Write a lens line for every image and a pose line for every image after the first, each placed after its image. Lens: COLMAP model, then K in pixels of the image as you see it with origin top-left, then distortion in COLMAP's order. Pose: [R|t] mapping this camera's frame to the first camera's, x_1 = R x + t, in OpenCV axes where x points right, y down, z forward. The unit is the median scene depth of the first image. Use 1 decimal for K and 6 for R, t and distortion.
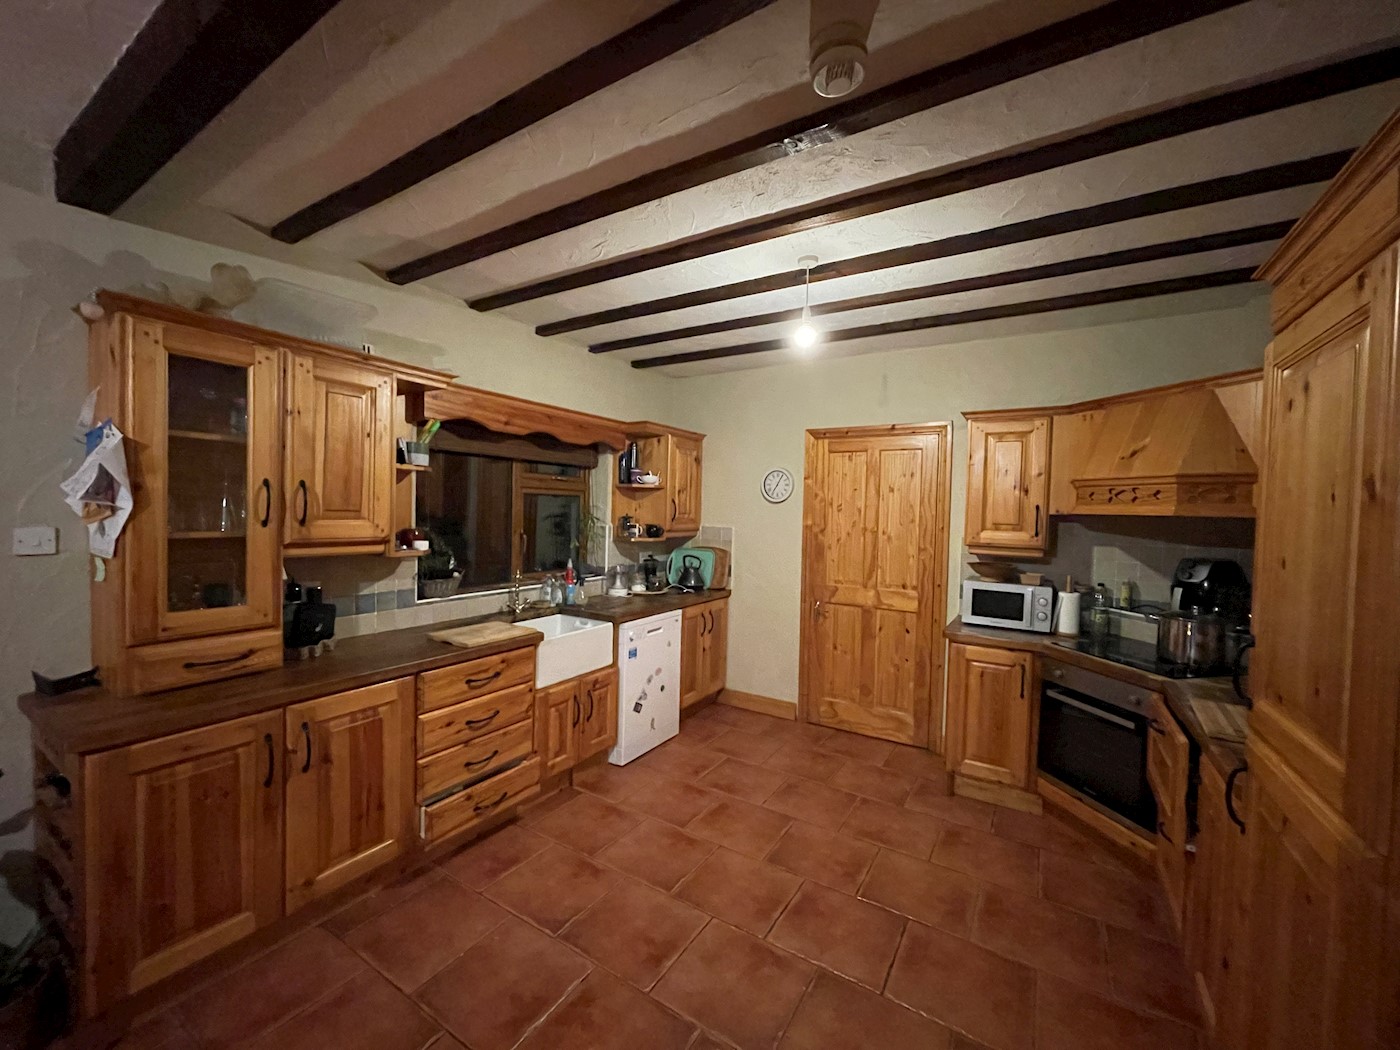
lens RADIAL K [[561.8, 0, 695.3], [0, 561.8, 524.7], [0, 0, 1]] dist [-0.006953, 0.001097]
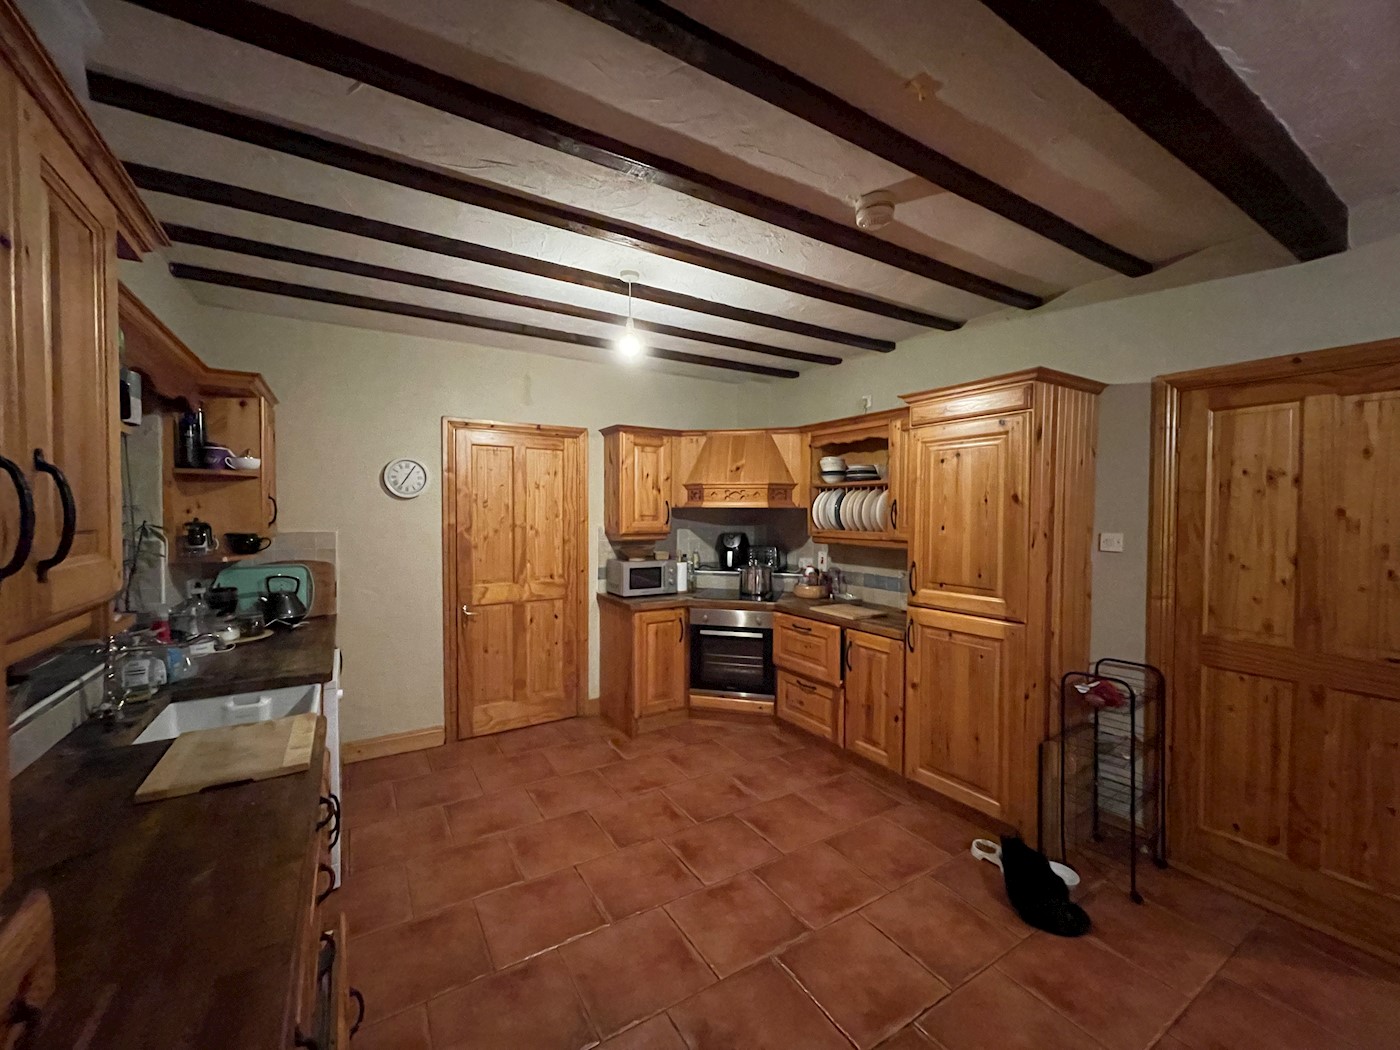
lens RADIAL K [[561.8, 0, 696.8], [0, 561.8, 524.8], [0, 0, 1]] dist [-0.006953, 0.001097]
pose [[0.438831, -0.042857, 0.897547, -0.487726], [0.031819, 0.998977, 0.032143, -0.015668], [-0.898006, 0.014453, 0.439746, 0.281799]]
